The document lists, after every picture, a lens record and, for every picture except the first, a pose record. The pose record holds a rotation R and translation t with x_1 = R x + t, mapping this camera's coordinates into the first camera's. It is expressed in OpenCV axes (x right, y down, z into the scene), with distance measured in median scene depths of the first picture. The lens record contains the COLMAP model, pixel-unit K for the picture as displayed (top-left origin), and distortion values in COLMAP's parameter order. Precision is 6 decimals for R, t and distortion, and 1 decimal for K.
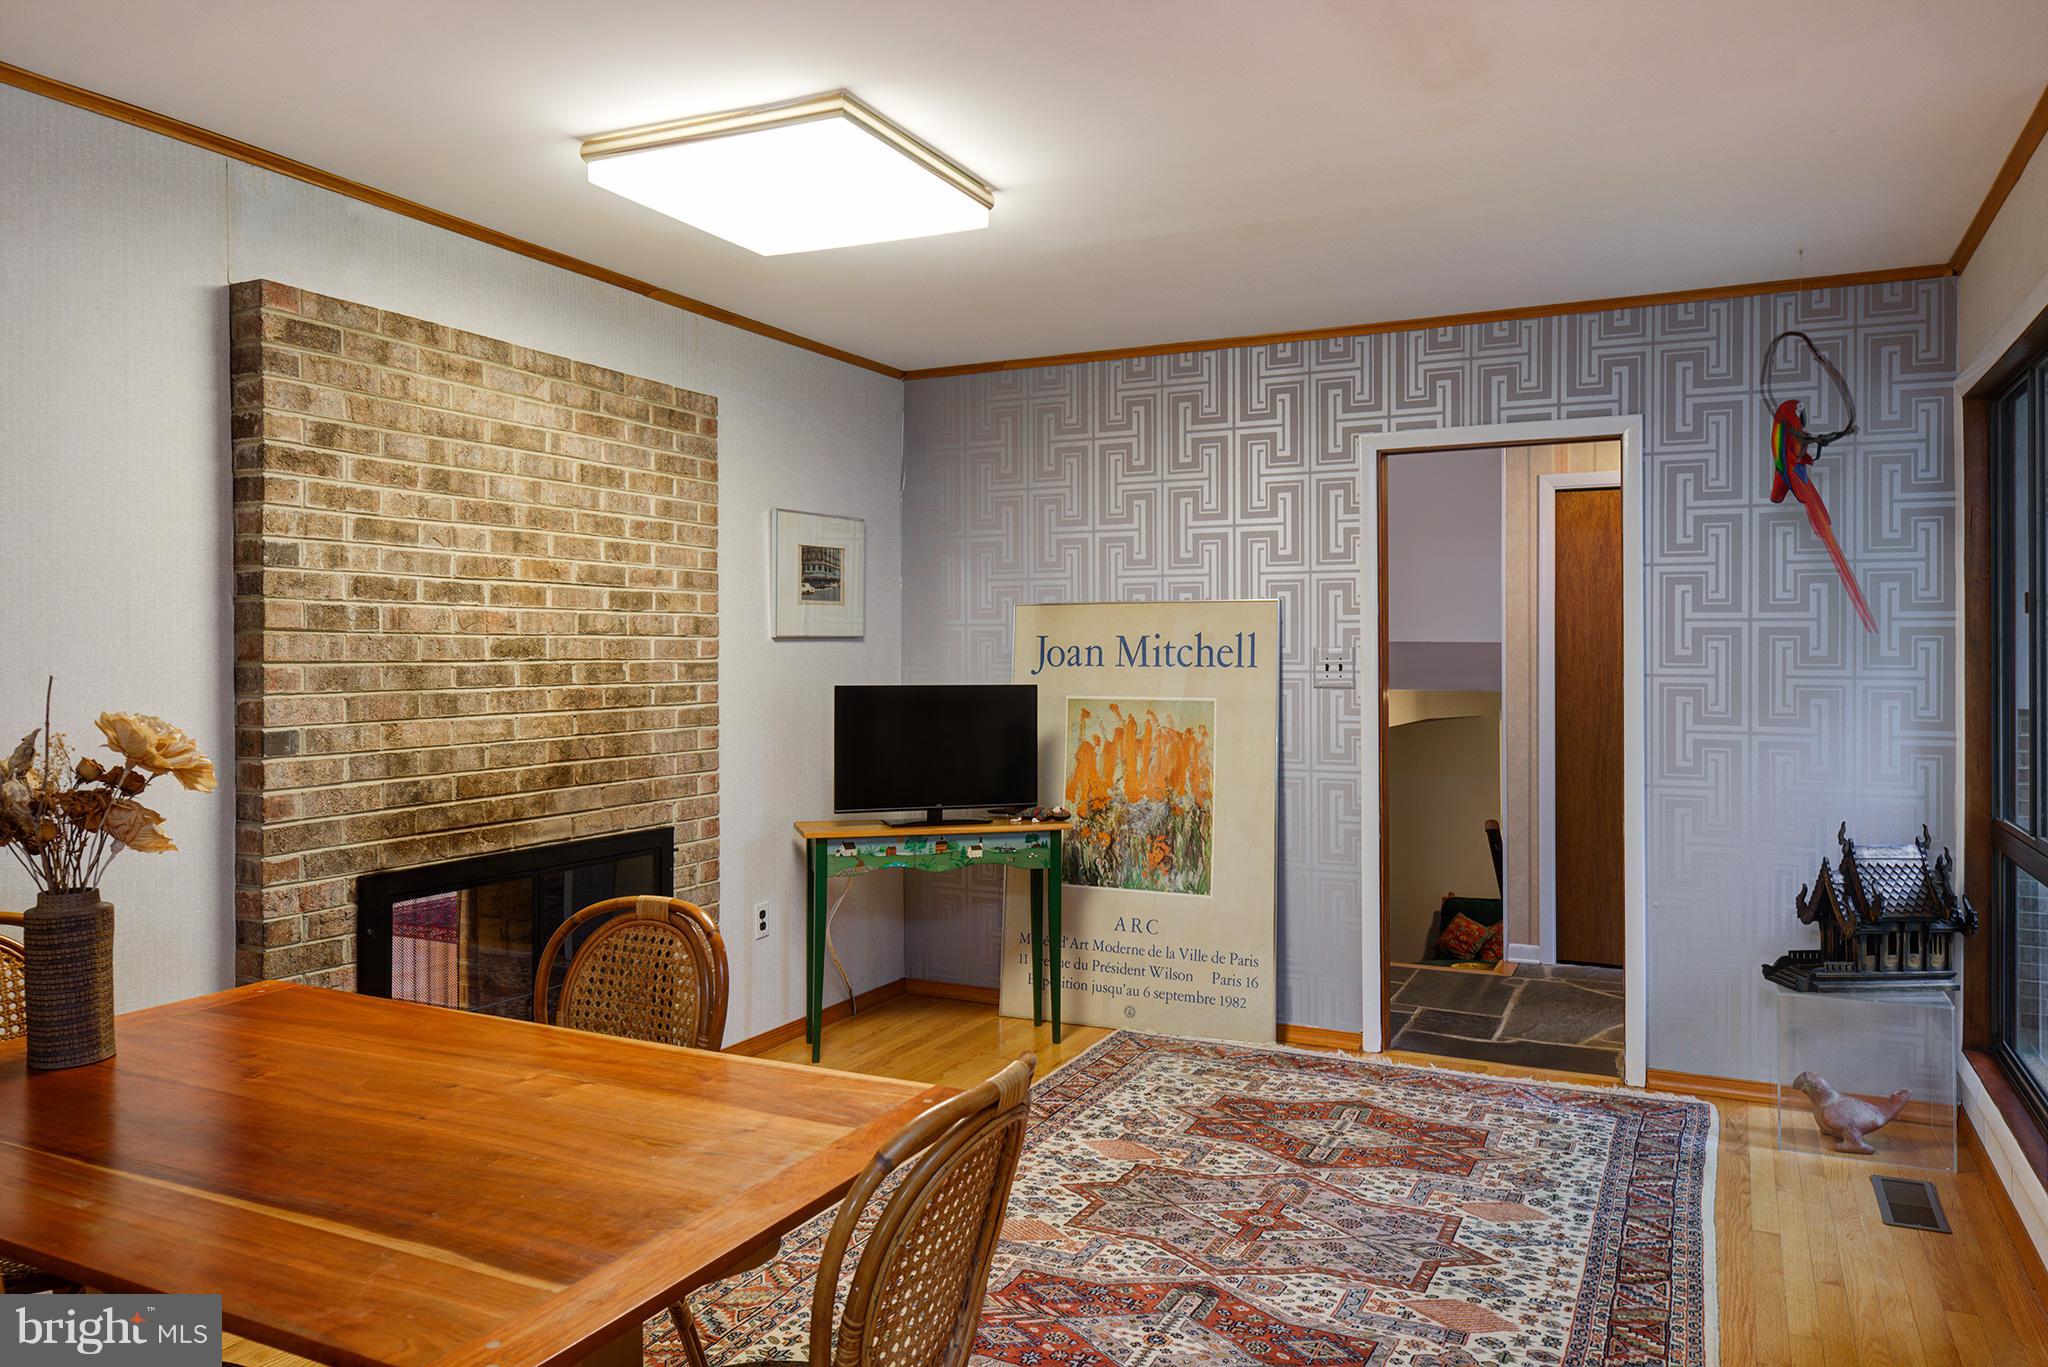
lens RADIAL K [[1394.4, 0, 1033.8], [0, 1394.4, 674.8], [0, 0, 1]] dist [0.002123, -0.007332]
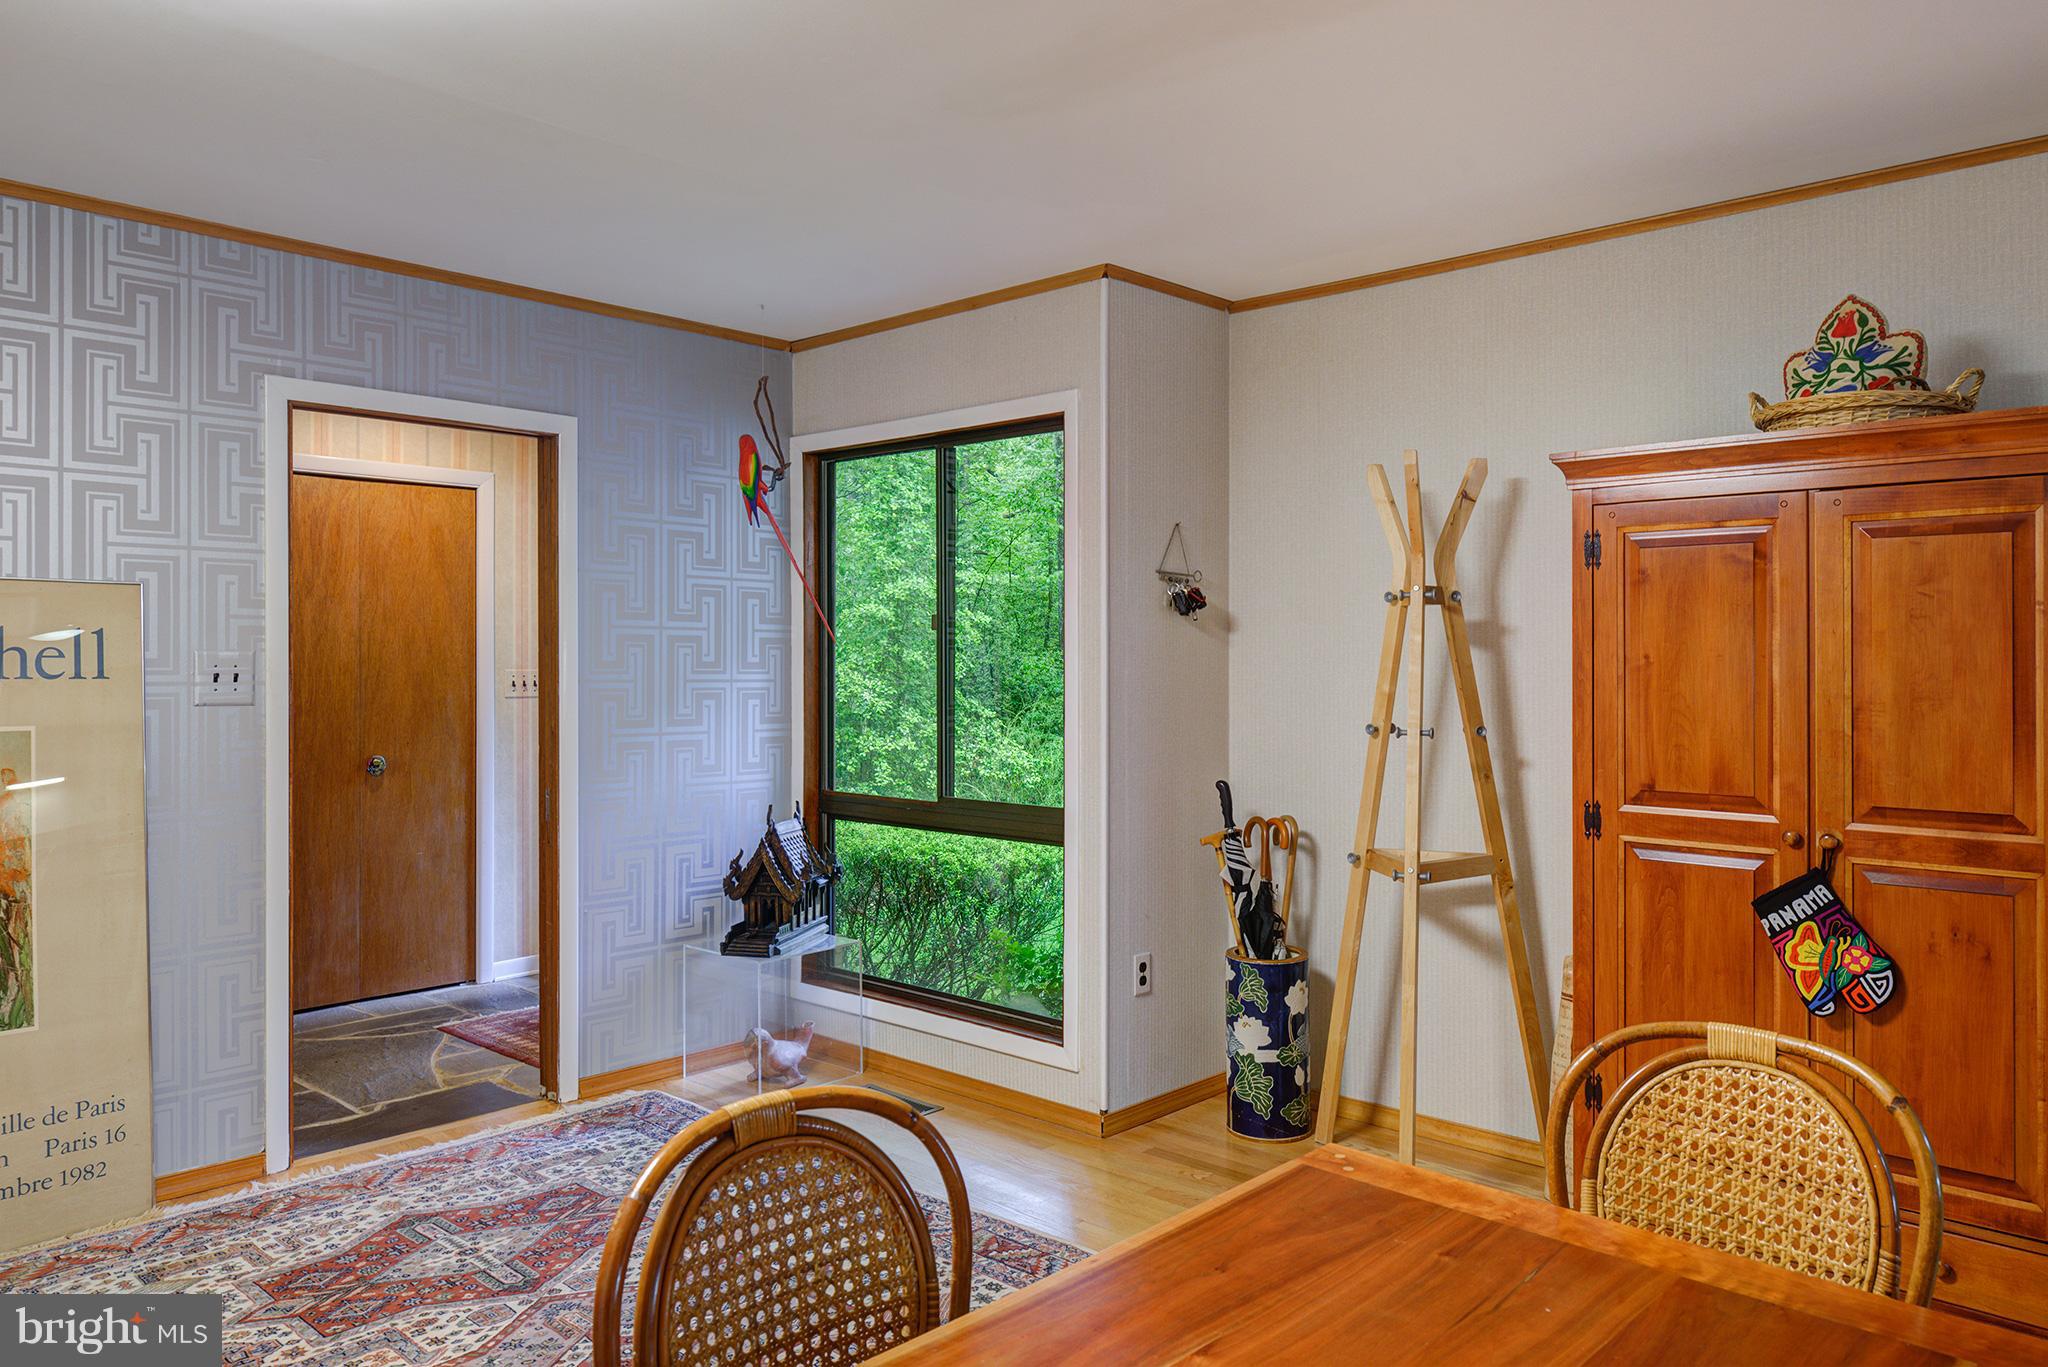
lens RADIAL K [[1394.4, 0, 1030.2], [0, 1394.4, 669.6], [0, 0, 1]] dist [0.002123, -0.007332]
pose [[0.295100, -0.003945, 0.955458, -0.420674], [0.016997, 0.999855, -0.001121, -0.001488], [-0.955315, 0.016571, 0.295125, 0.410655]]
